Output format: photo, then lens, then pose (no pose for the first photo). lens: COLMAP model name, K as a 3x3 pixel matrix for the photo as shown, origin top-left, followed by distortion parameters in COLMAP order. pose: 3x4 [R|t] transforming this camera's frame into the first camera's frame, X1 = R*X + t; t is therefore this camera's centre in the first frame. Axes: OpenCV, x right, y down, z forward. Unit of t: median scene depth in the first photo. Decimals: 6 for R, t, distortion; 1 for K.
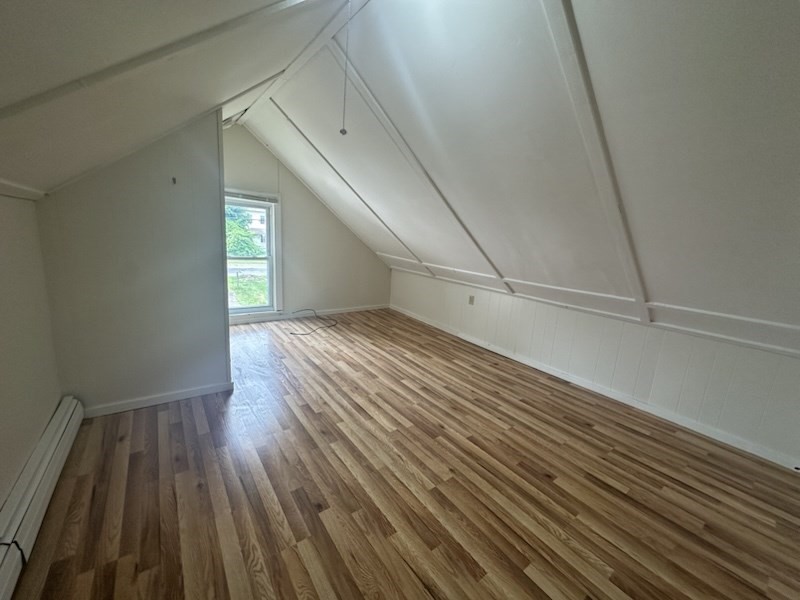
lens RADIAL K [[321.5, 0, 399.8], [0, 321.5, 300.6], [0, 0, 1]] dist [0.000021, -0.000026]
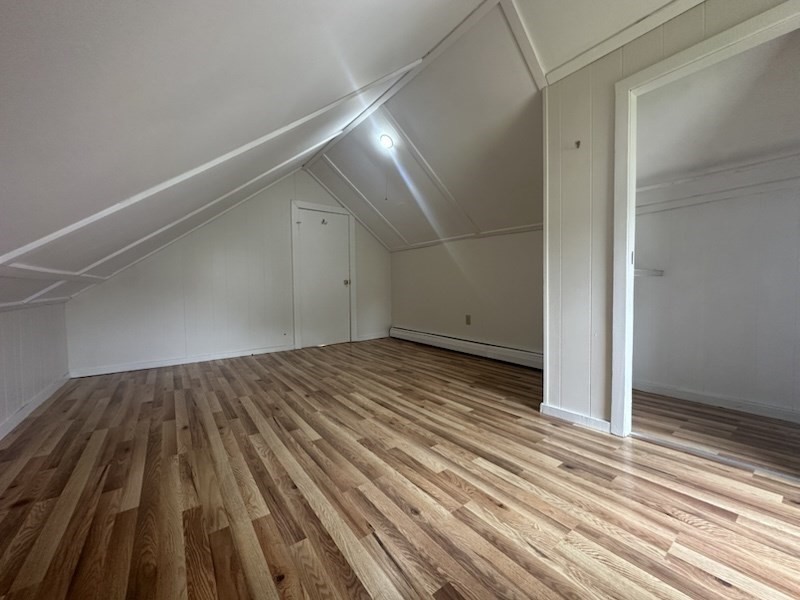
lens RADIAL K [[321.5, 0, 400.9], [0, 321.5, 300.4], [0, 0, 1]] dist [0.000021, -0.000026]
pose [[-0.998453, -0.054964, 0.008459, -0.147406], [-0.051320, 0.969280, 0.240547, -0.166251], [-0.021421, 0.239741, -0.970601, 1.629306]]
